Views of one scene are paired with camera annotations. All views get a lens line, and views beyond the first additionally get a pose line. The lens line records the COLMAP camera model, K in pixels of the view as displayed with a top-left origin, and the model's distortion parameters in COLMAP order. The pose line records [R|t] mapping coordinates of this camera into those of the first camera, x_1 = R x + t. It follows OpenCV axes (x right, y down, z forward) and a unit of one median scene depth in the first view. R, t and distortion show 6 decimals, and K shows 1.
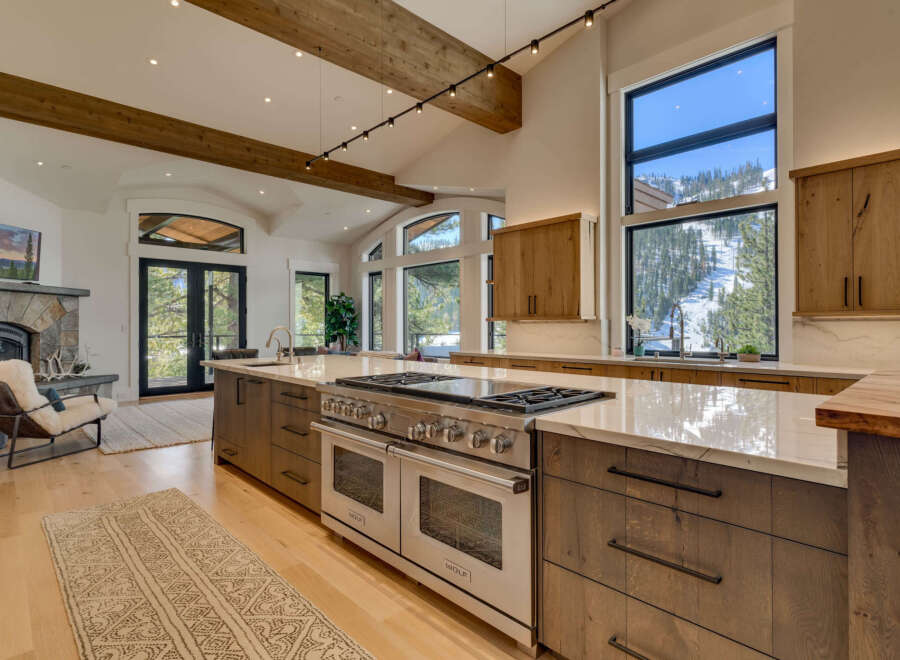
lens RADIAL K [[481.5, 0, 450.0], [0, 481.5, 330.0], [0, 0, 1]] dist [-0.001059, -0.000234]
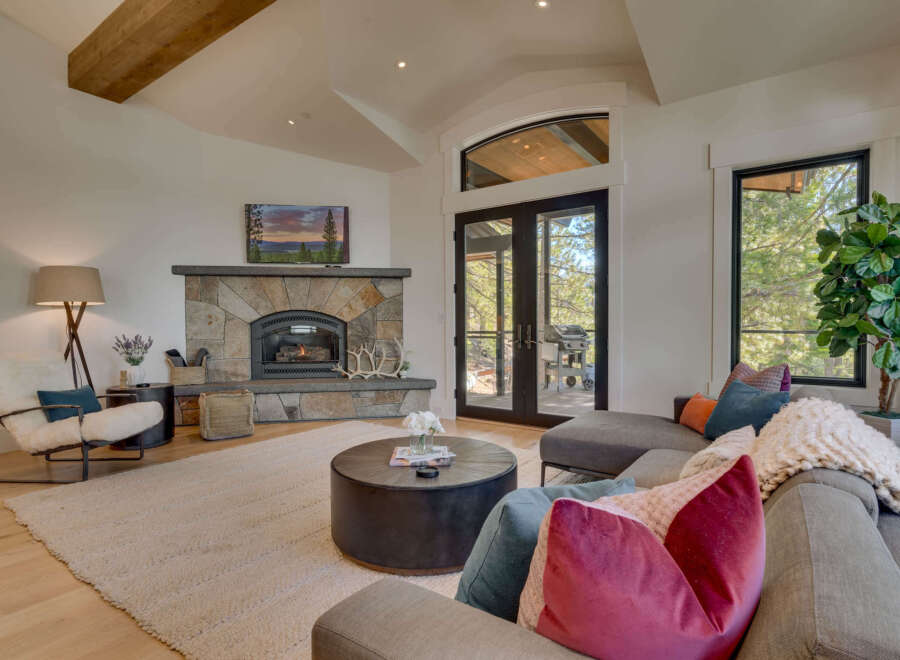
lens RADIAL K [[481.5, 0, 450.0], [0, 481.5, 330.0], [0, 0, 1]] dist [-0.001059, -0.000234]
pose [[0.192596, 0.014141, -0.981176, 0.036687], [-0.002031, 0.999900, 0.014012, 0.006654], [0.981276, -0.000706, 0.192606, 0.983661]]
